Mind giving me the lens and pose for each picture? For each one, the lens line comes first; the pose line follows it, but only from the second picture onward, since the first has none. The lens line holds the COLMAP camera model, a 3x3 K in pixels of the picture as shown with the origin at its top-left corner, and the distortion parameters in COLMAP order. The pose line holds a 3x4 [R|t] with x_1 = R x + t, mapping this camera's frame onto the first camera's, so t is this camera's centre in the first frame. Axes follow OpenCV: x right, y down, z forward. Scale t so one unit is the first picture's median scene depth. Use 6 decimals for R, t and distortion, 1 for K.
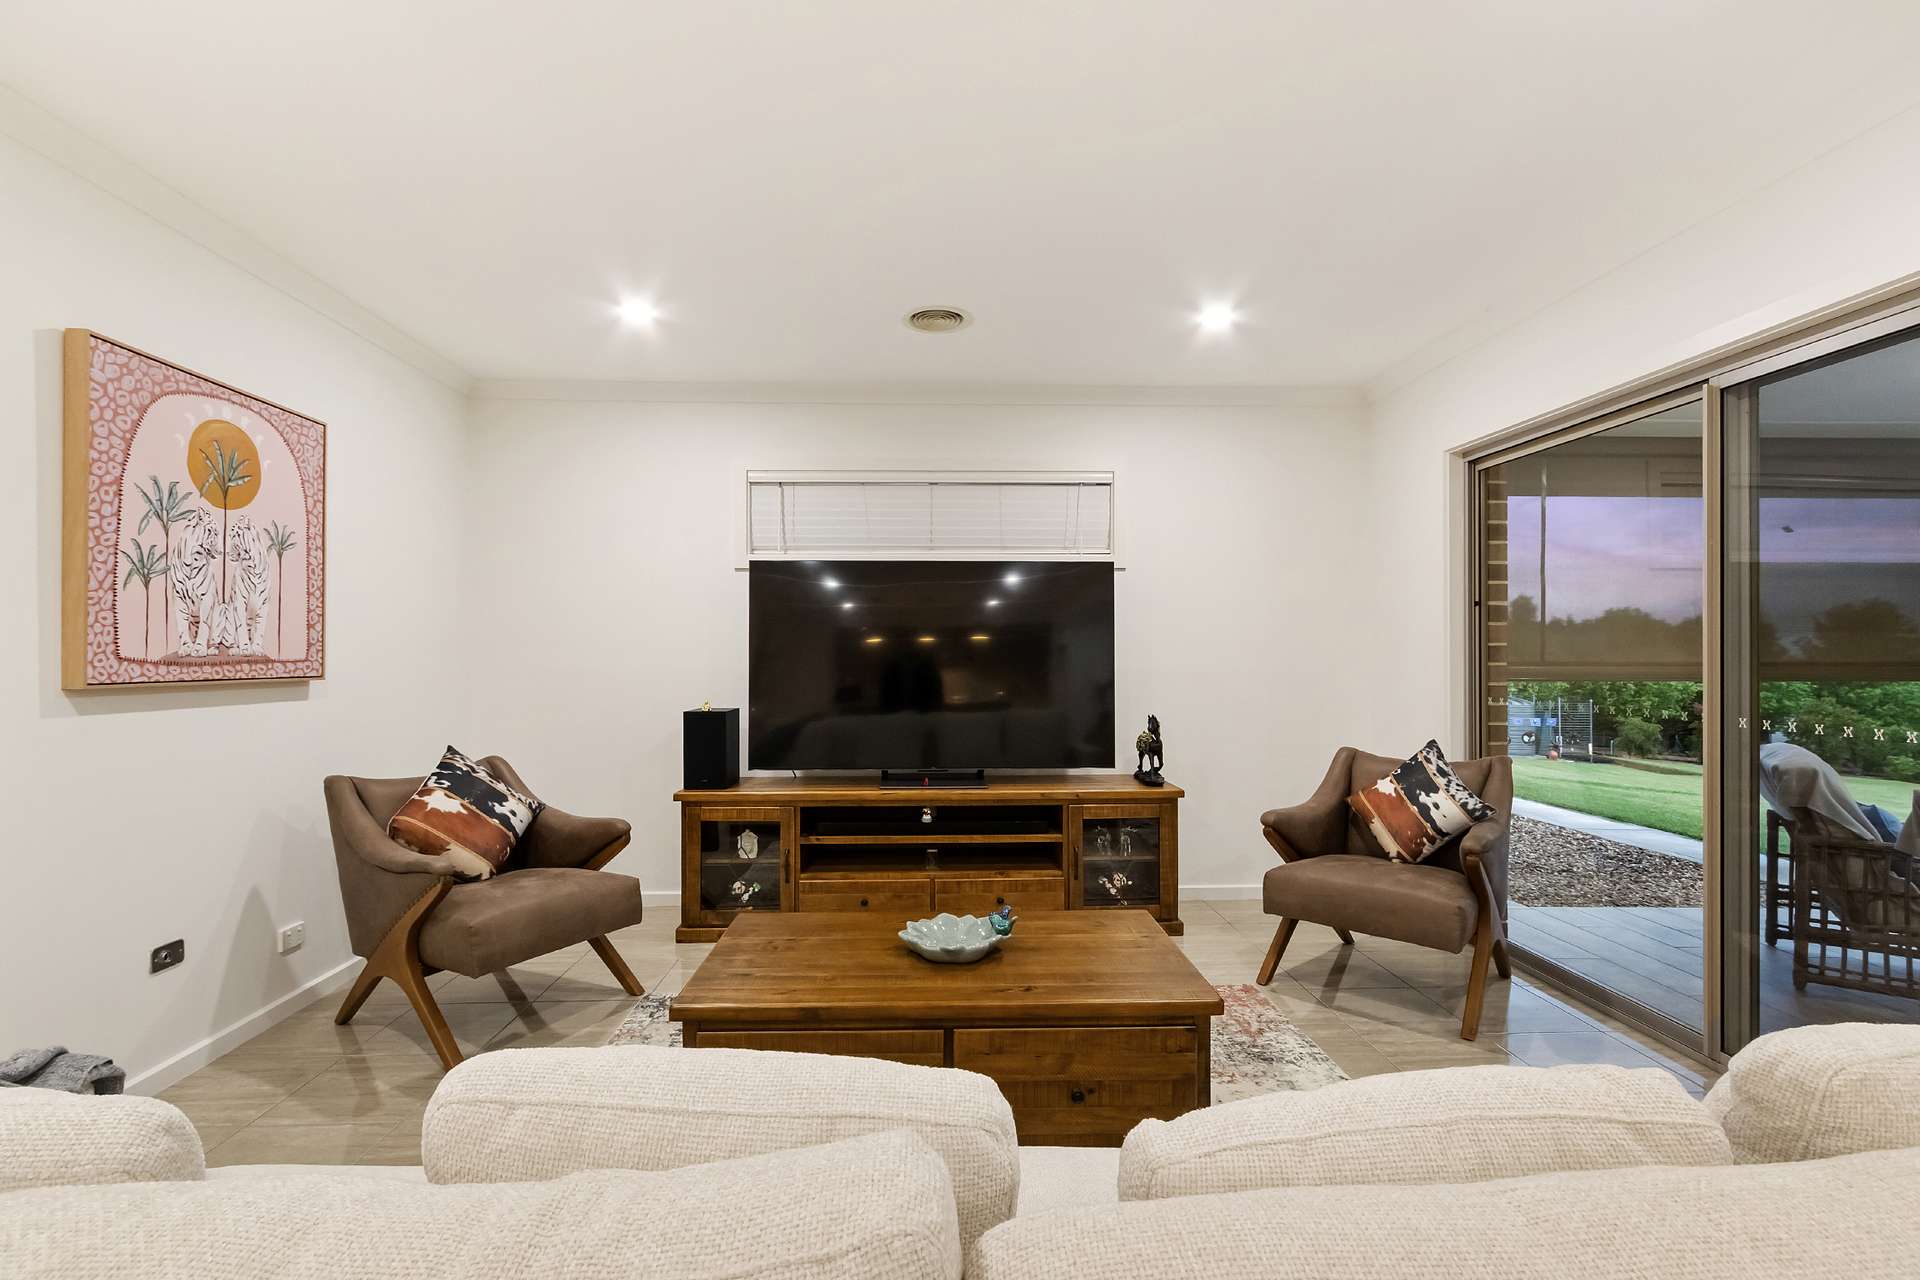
lens RADIAL K [[896.6, 0, 968.2], [0, 896.6, 648.5], [0, 0, 1]] dist [-0.000895, 0.000441]
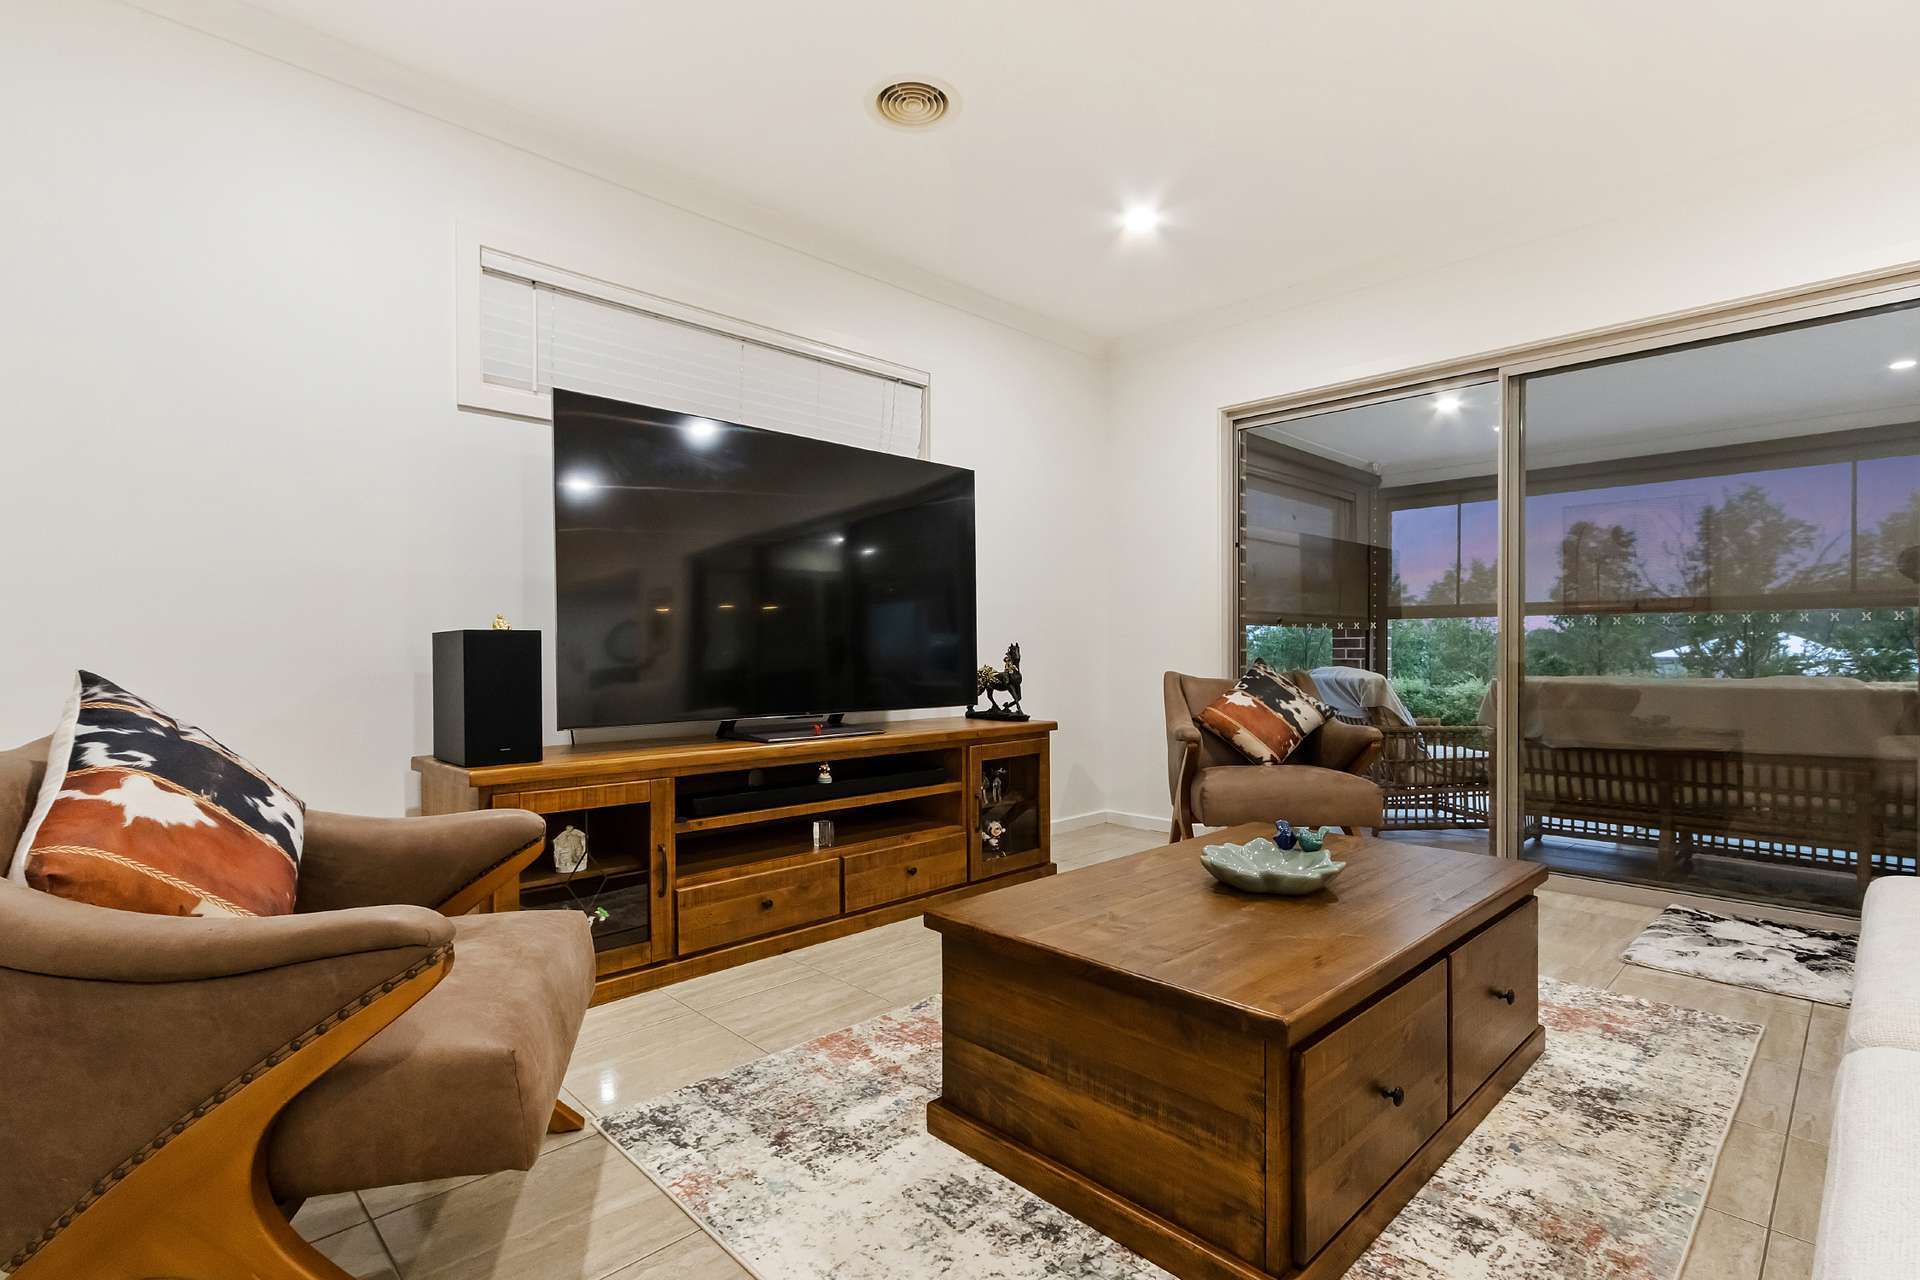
lens RADIAL K [[896.6, 0, 961.1], [0, 896.6, 644.8], [0, 0, 1]] dist [-0.000895, 0.000441]
pose [[0.747512, 0.001968, 0.664246, -0.463876], [-0.000421, 0.999997, -0.002489, 0.081547], [-0.664249, 0.001581, 0.747510, 0.372107]]
